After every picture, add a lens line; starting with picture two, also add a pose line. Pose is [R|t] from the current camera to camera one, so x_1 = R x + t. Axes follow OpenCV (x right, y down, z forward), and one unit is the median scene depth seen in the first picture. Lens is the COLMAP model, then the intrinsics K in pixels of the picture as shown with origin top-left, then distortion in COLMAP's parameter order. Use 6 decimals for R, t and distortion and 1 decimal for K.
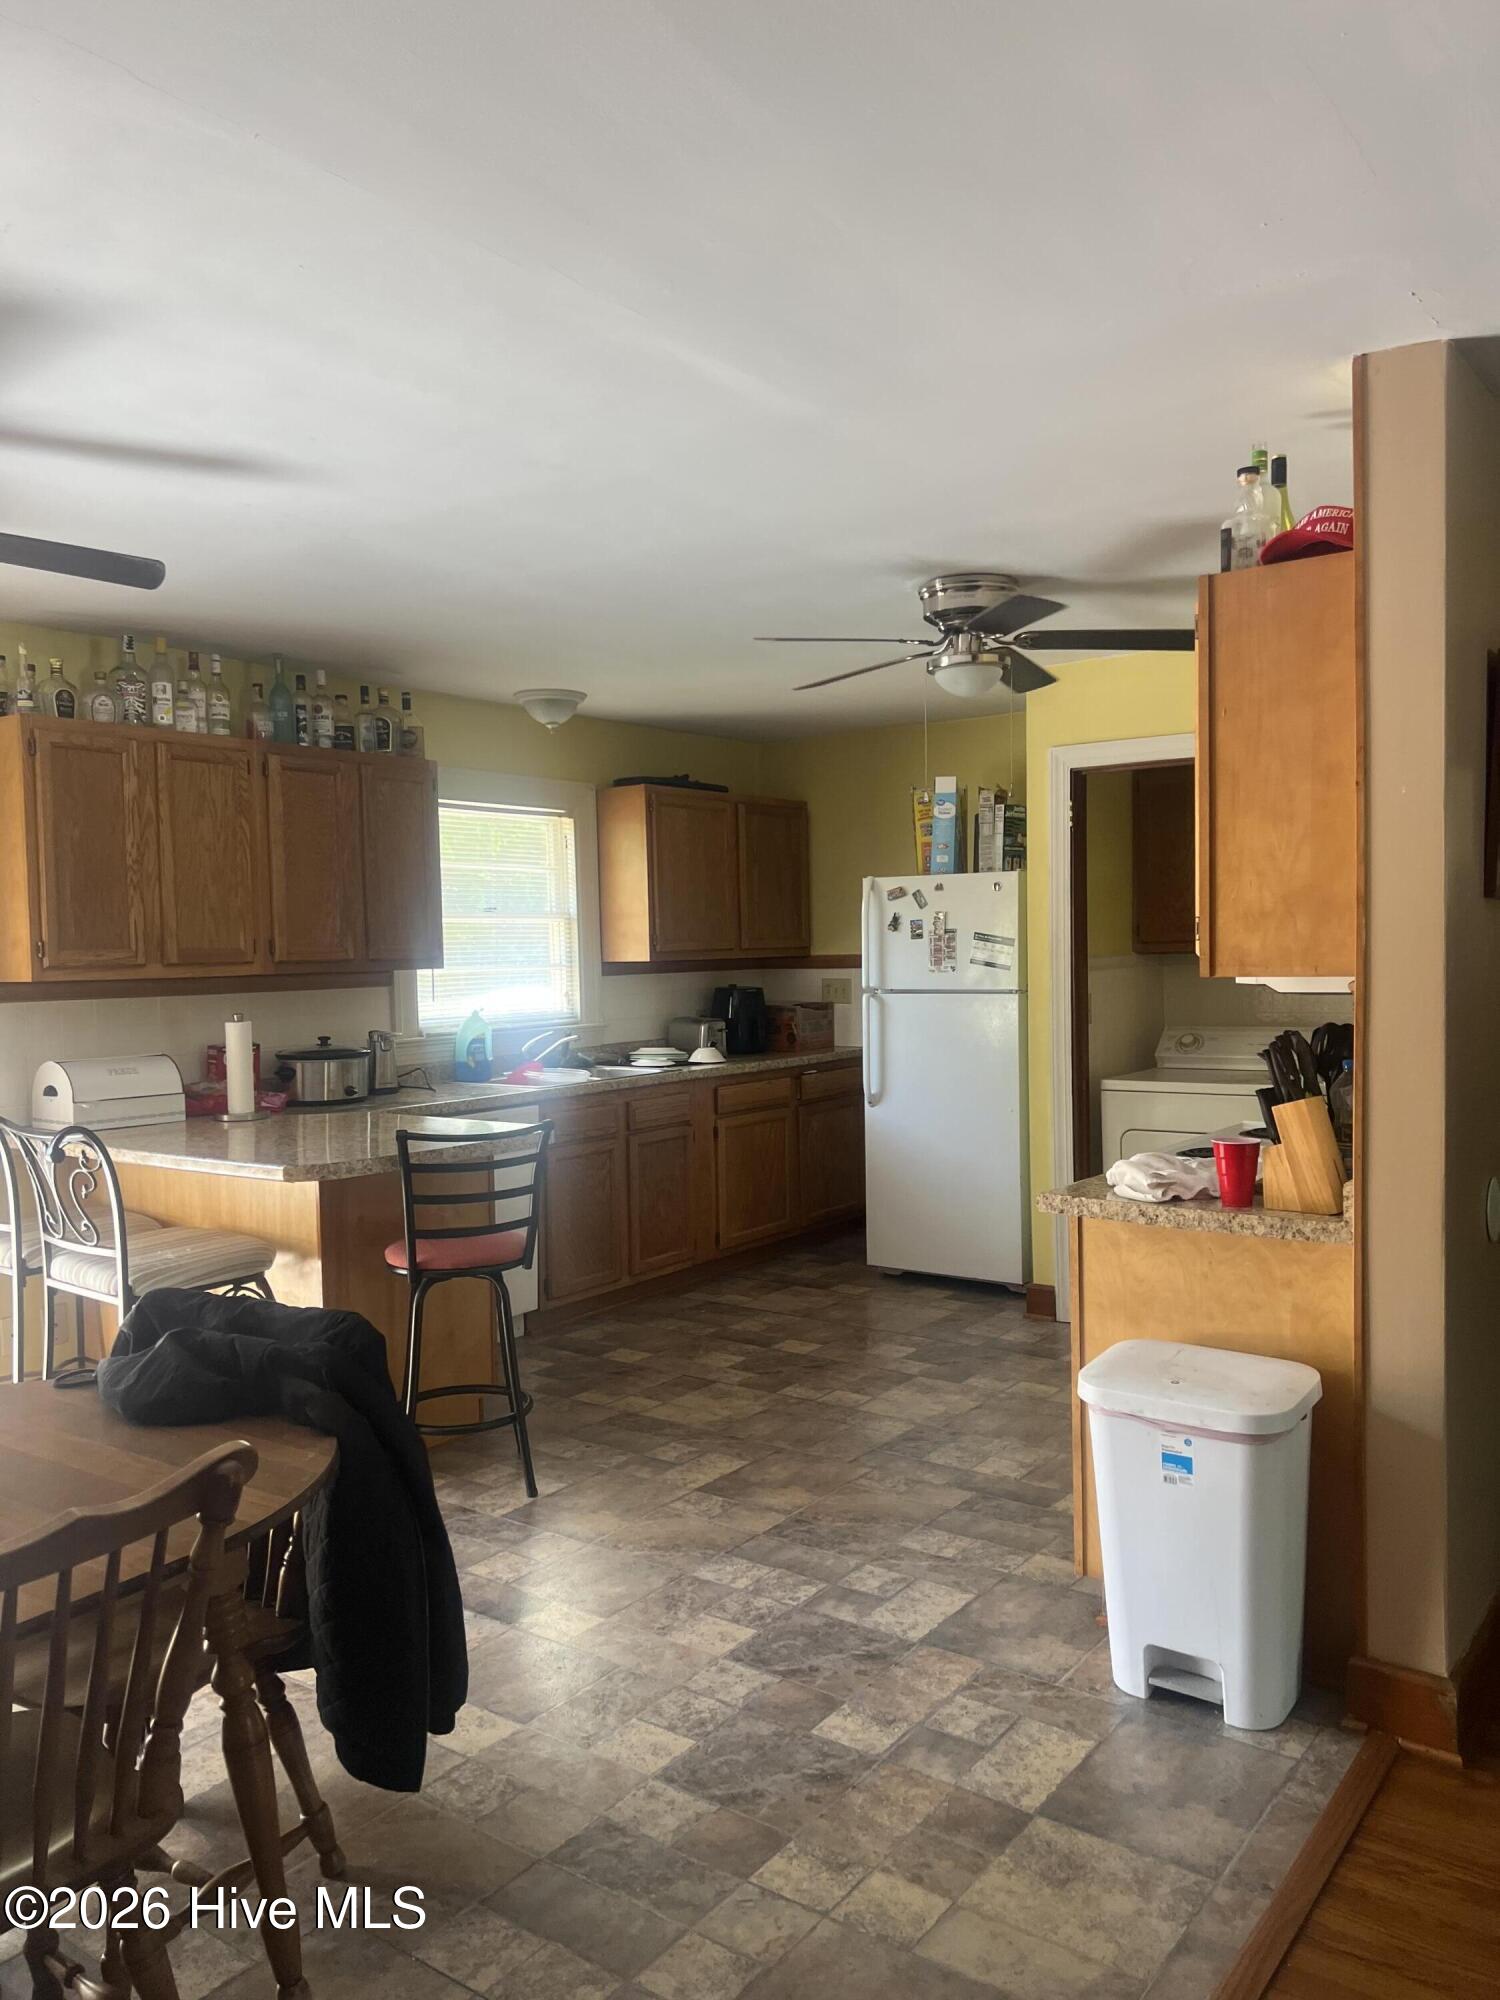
lens RADIAL K [[1498.7, 0, 767.1], [0, 1498.7, 1007.9], [0, 0, 1]] dist [0.058297, -0.062302]
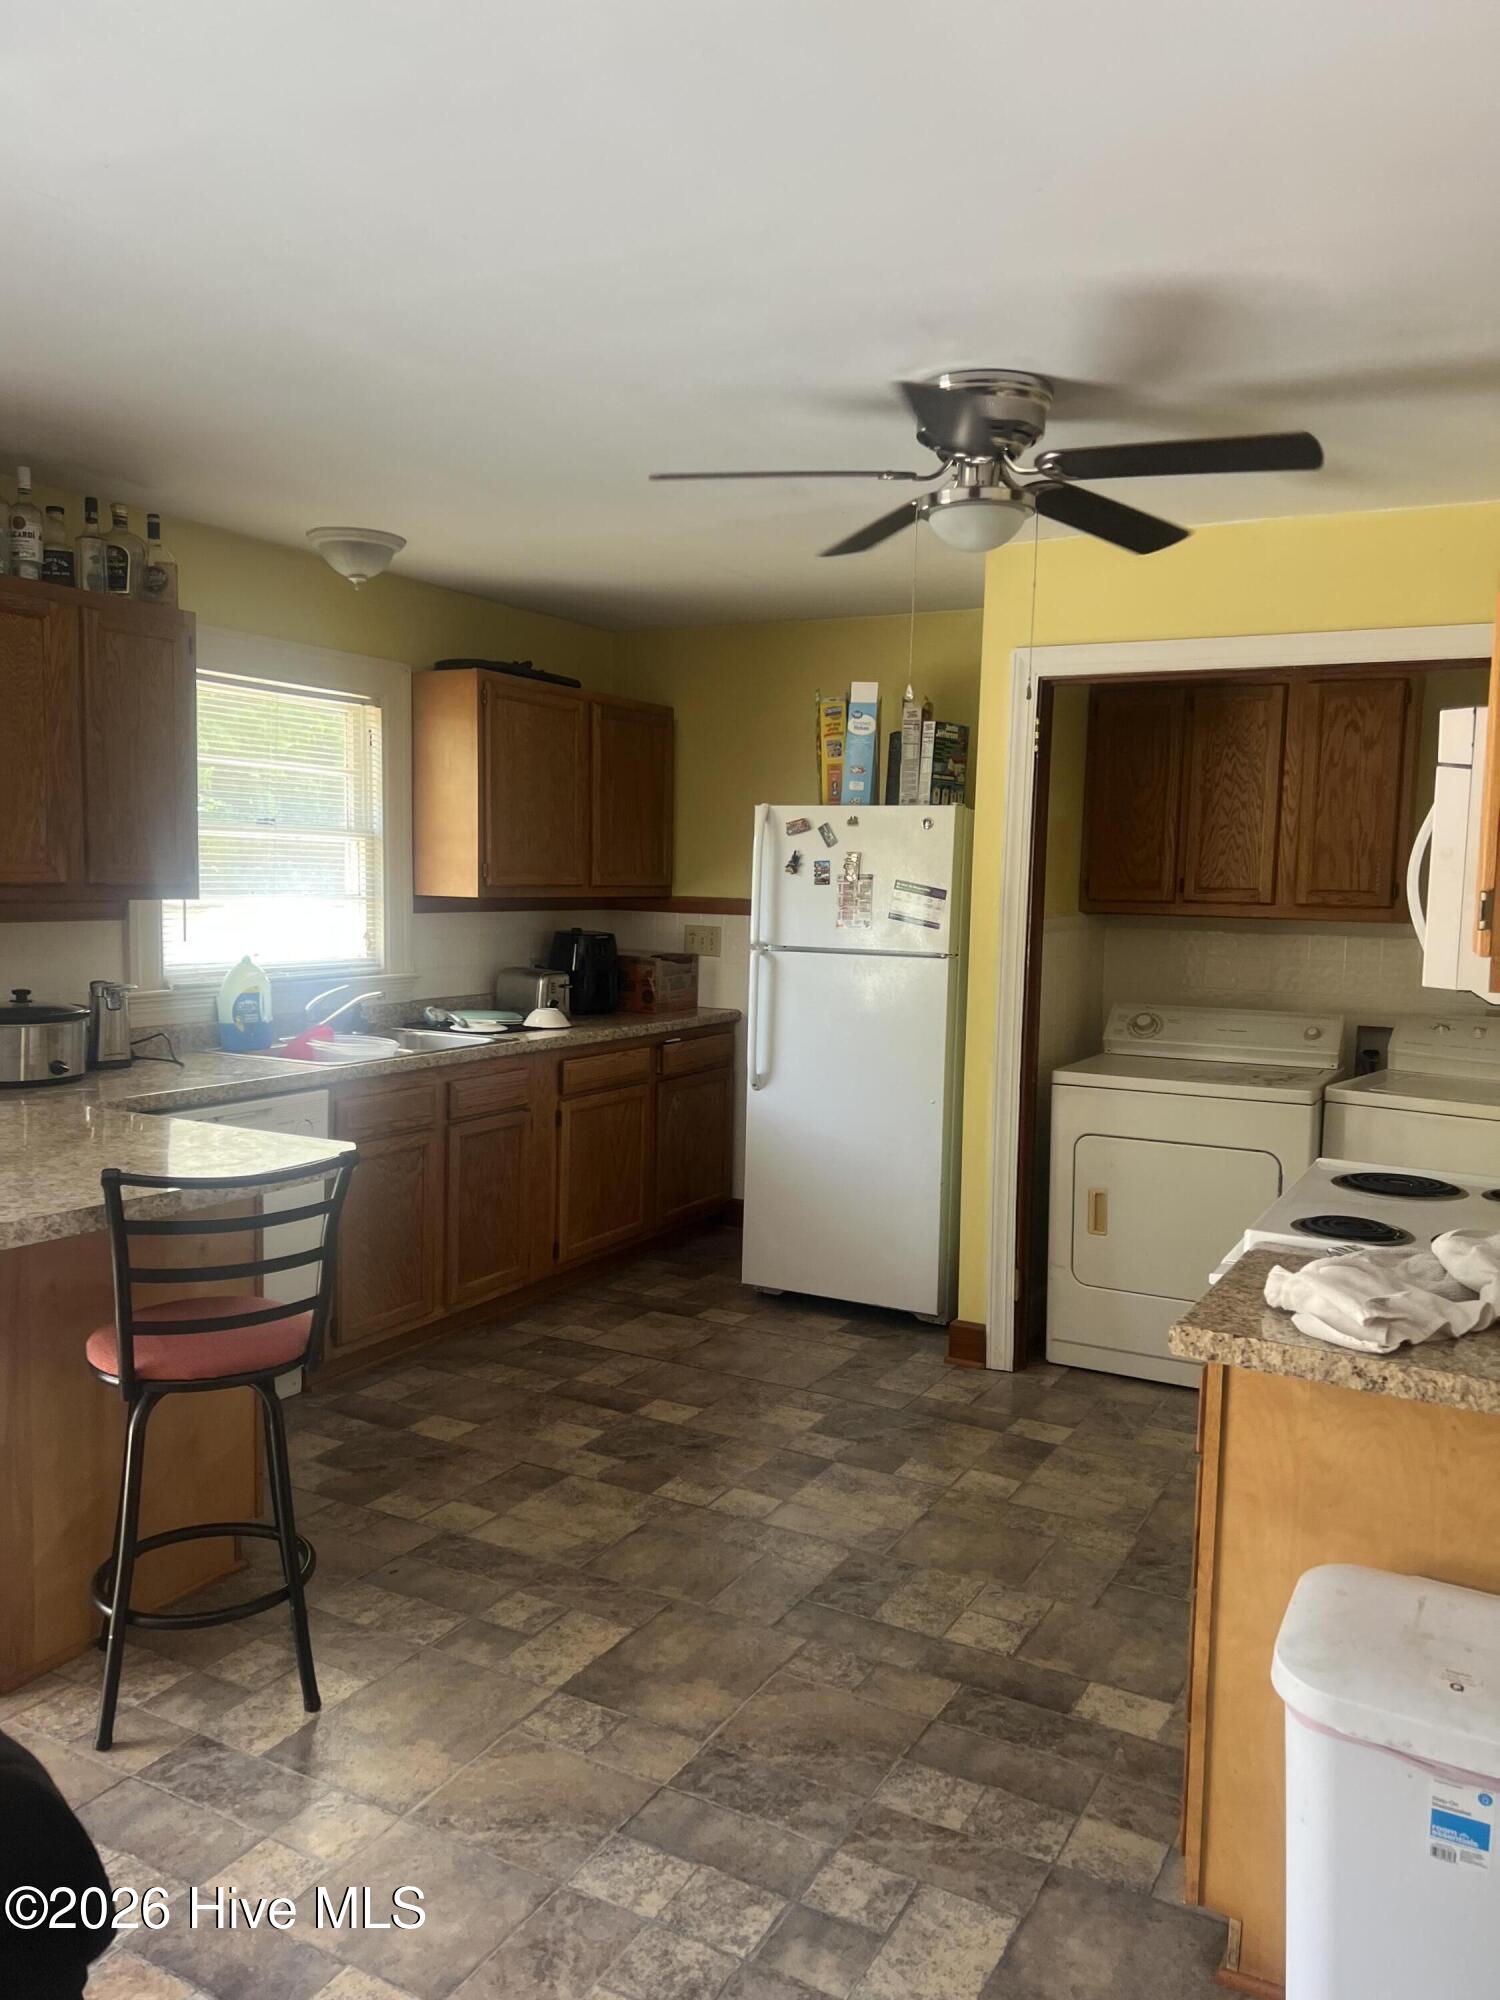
lens RADIAL K [[1498.7, 0, 762.8], [0, 1498.7, 1005.9], [0, 0, 1]] dist [0.058297, -0.062302]
pose [[0.990218, 0.030272, 0.136204, -0.058872], [-0.036401, 0.998423, 0.042738, -0.022054], [-0.134695, -0.047278, 0.989759, 0.324230]]
